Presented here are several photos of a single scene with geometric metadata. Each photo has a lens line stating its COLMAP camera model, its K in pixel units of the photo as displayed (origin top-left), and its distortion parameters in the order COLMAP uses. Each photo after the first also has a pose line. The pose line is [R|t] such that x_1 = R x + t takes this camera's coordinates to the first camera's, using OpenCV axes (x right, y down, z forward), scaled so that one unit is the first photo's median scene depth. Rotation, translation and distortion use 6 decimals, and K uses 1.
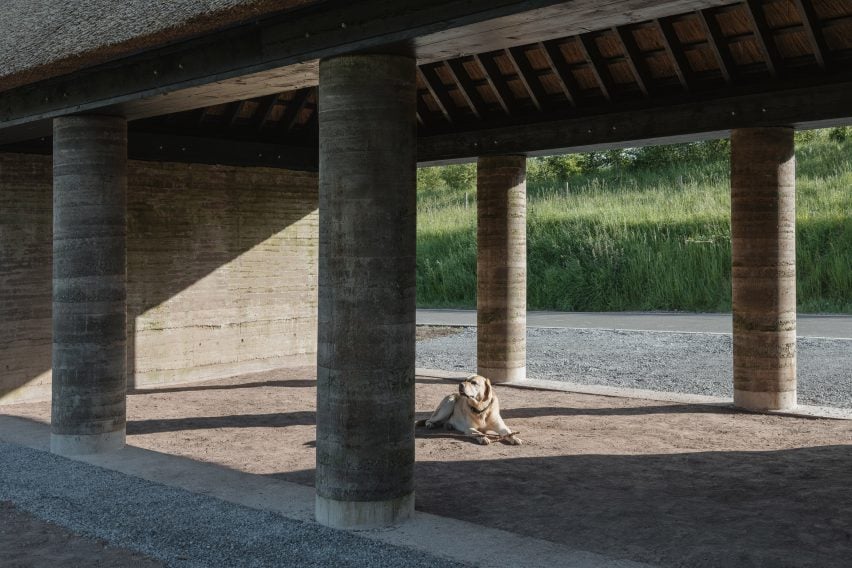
lens RADIAL K [[1617.4, 0, 425.7], [0, 1617.4, 282.4], [0, 0, 1]] dist [0.103279, 0.000000]
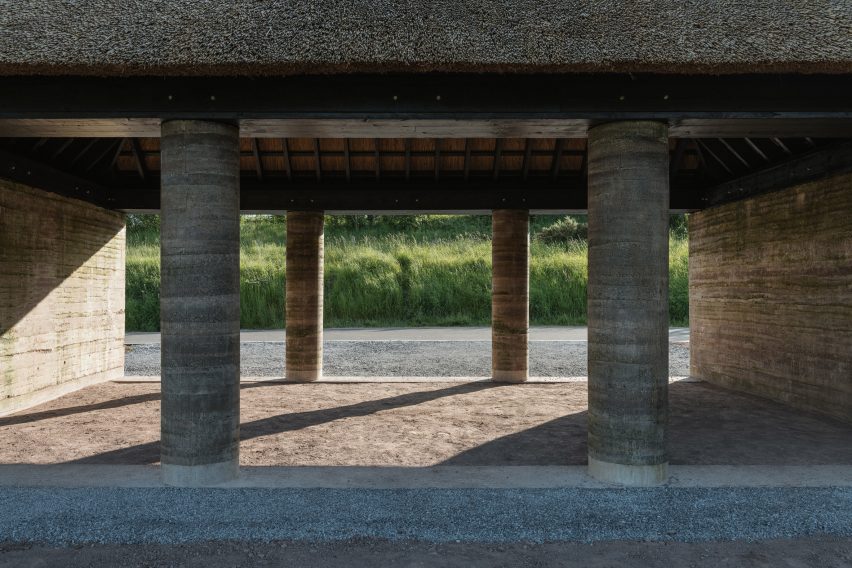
lens RADIAL K [[833.8, 0, 434.6], [0, 833.8, 321.9], [0, 0, 1]] dist [-0.025396, 0.000000]
pose [[0.500081, -0.012904, 0.865883, -0.497593], [0.012434, 0.999893, 0.007720, 0.008903], [-0.865889, 0.006906, 0.500188, 0.568716]]
